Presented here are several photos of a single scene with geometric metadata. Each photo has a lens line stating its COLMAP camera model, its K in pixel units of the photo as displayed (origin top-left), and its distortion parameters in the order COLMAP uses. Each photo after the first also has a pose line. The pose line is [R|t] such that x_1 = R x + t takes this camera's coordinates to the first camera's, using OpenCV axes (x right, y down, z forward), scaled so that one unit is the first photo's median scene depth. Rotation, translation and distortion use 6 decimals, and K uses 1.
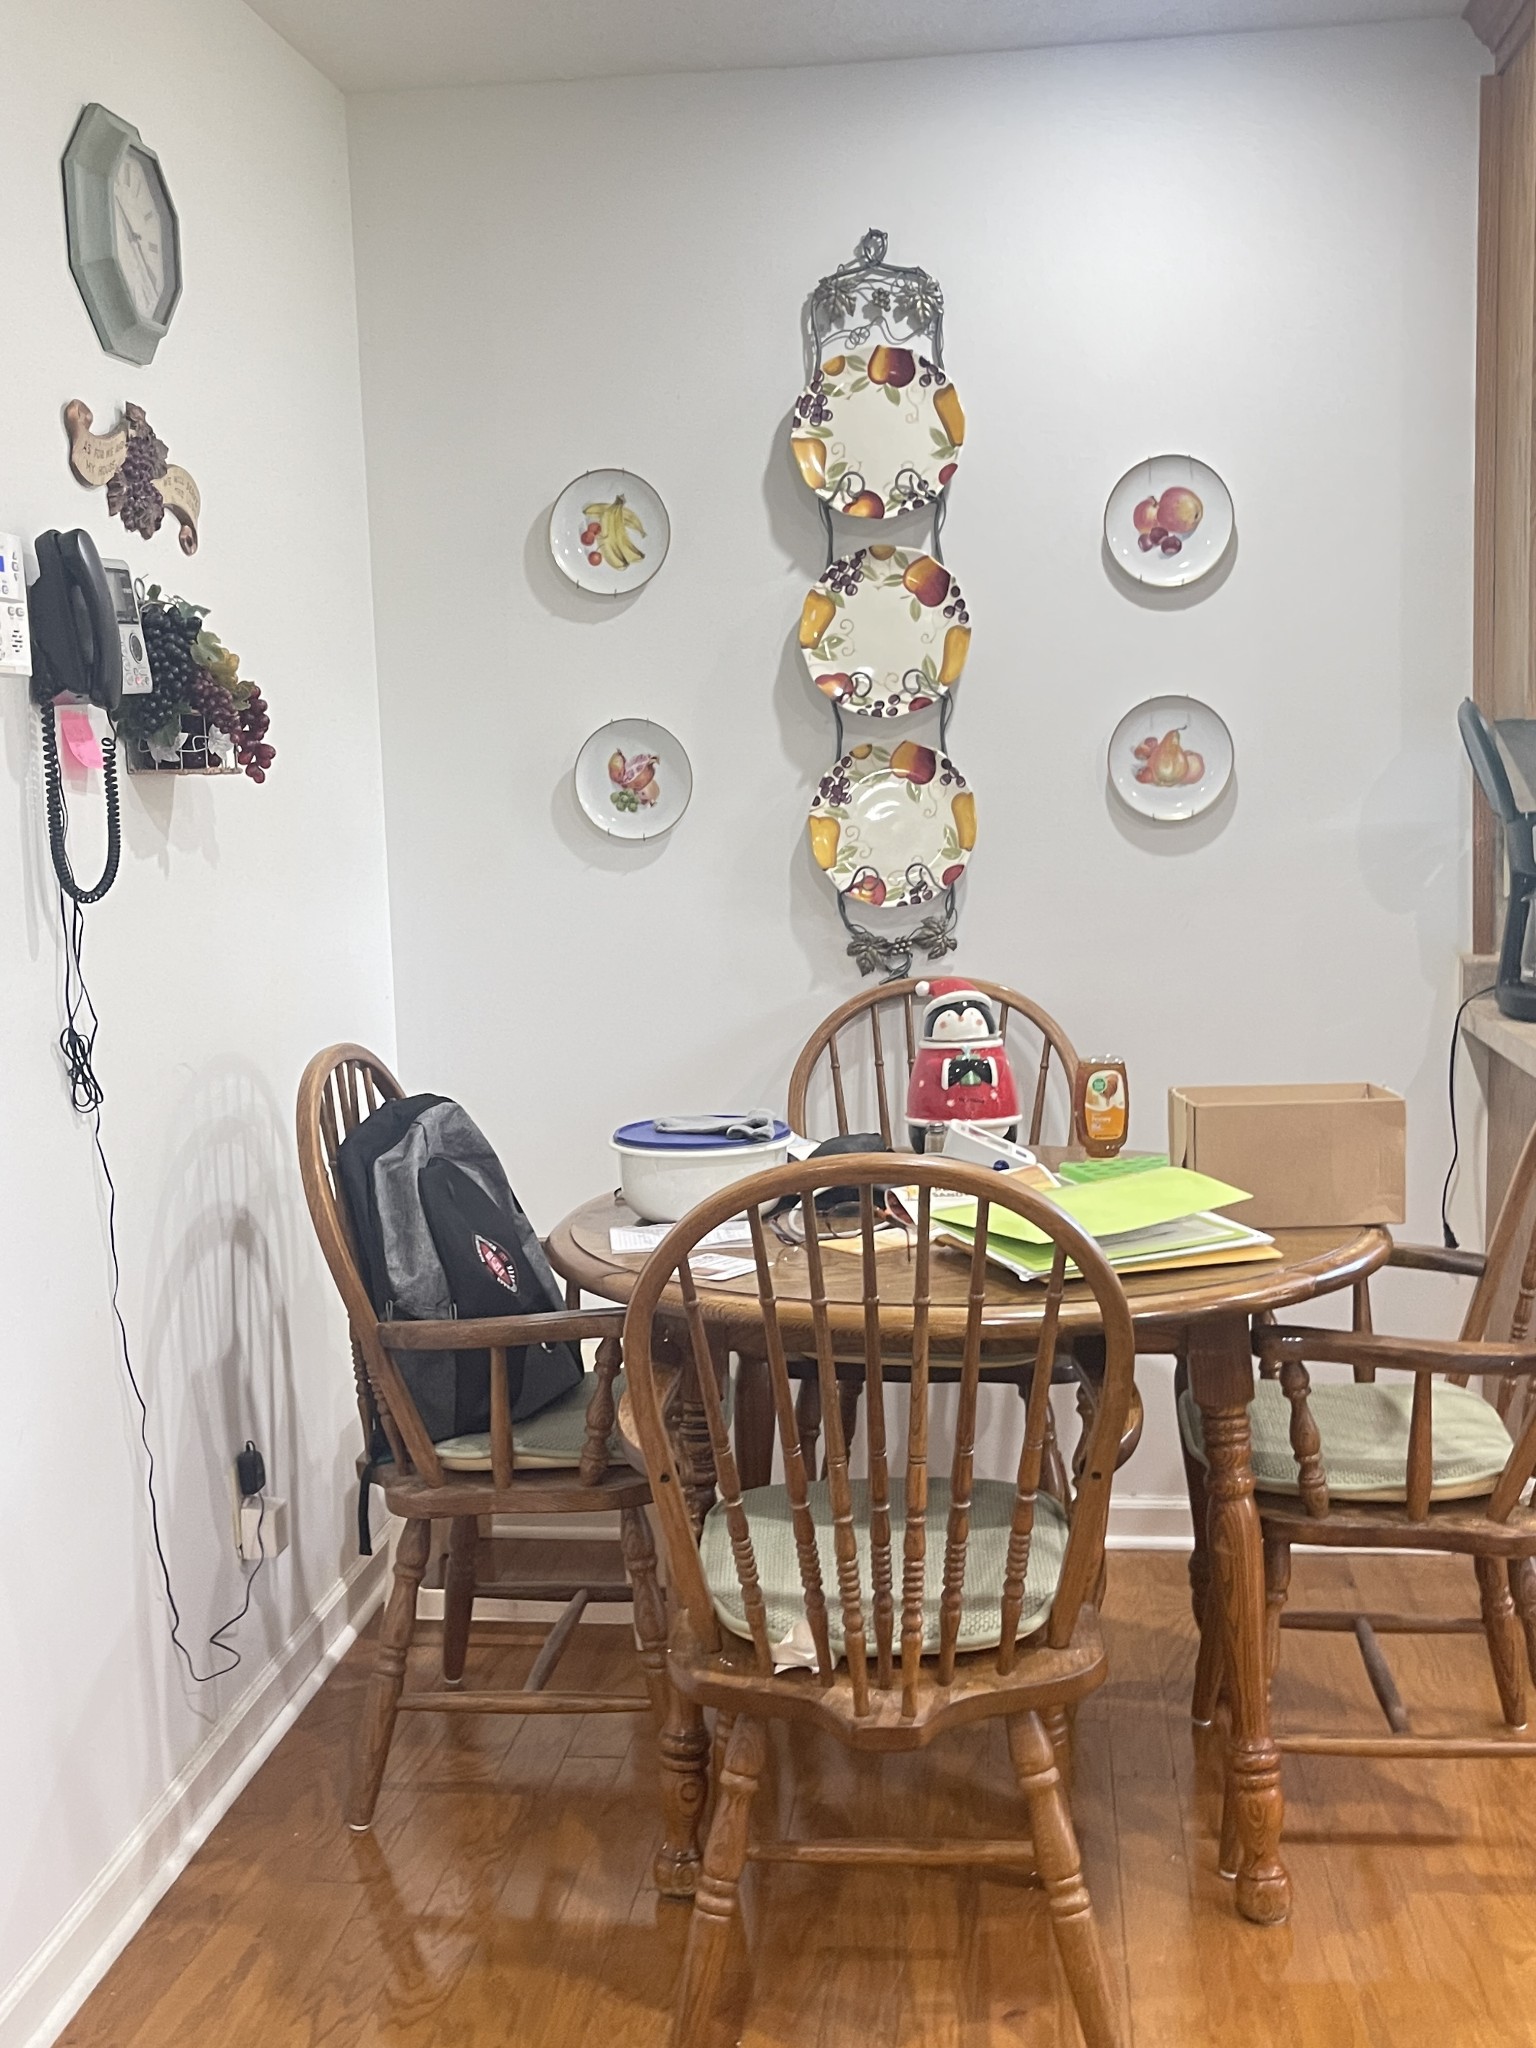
lens RADIAL K [[2279.6, 0, 771.7], [0, 2279.6, 1020.7], [0, 0, 1]] dist [0.057279, 0.000000]
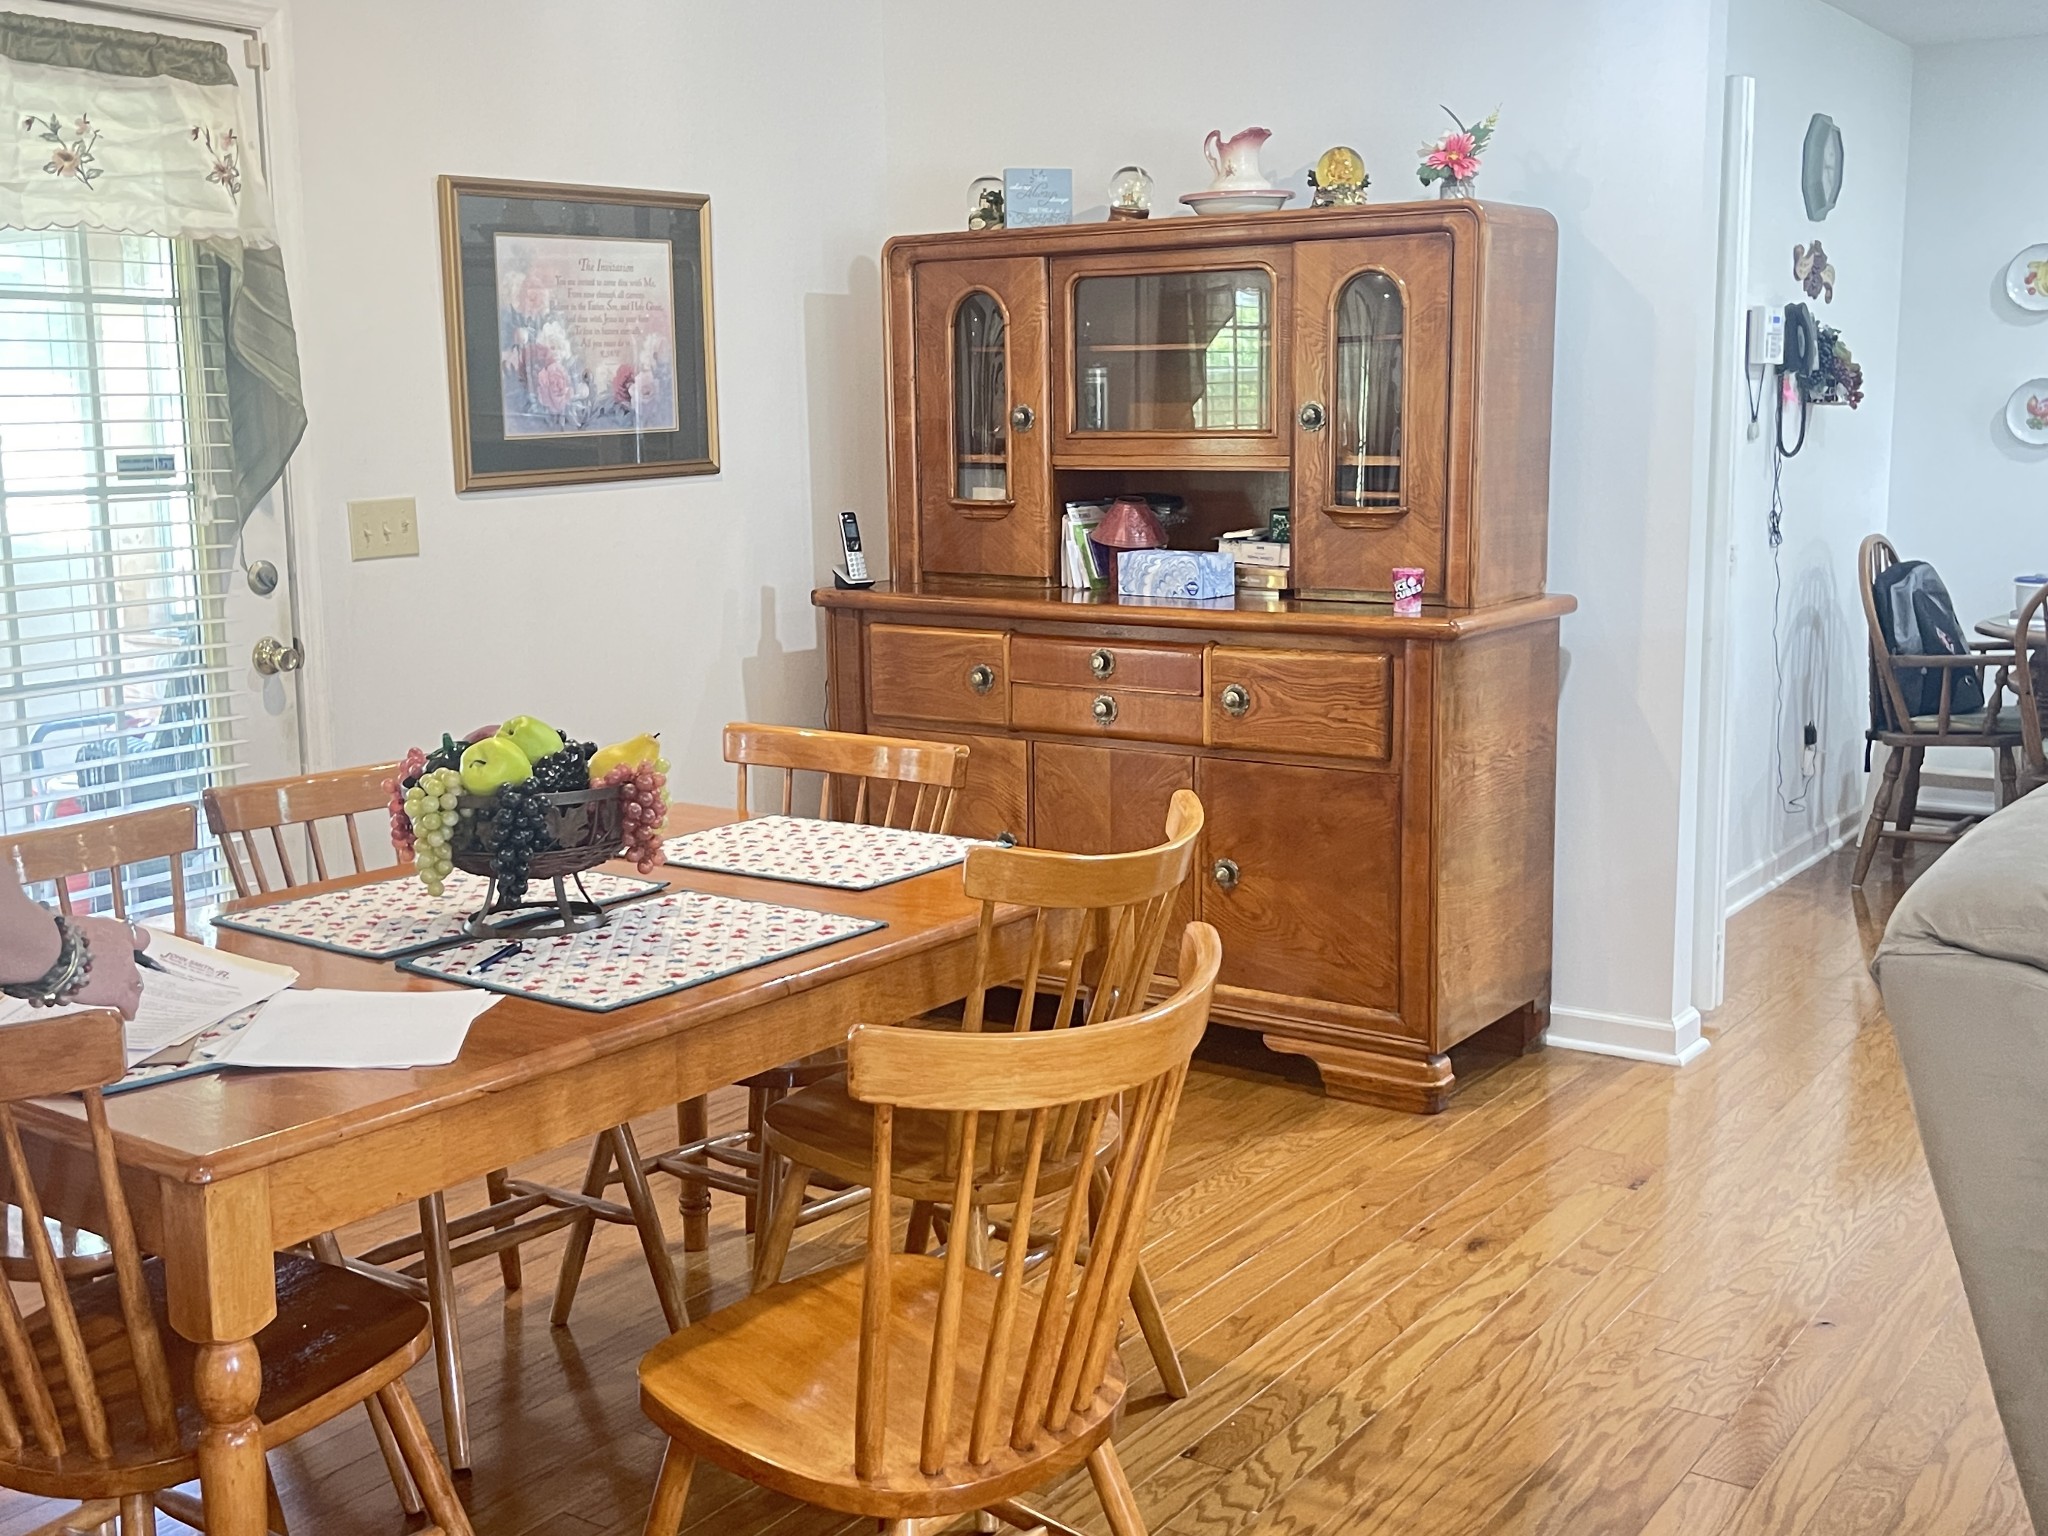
lens RADIAL K [[2279.6, 0, 1028.6], [0, 2279.6, 771.7], [0, 0, 1]] dist [0.057279, 0.000000]
pose [[0.892691, 0.090386, -0.441513, 0.075136], [-0.068867, 0.995535, 0.064562, 0.154639], [0.445377, -0.027228, 0.894929, -1.340468]]
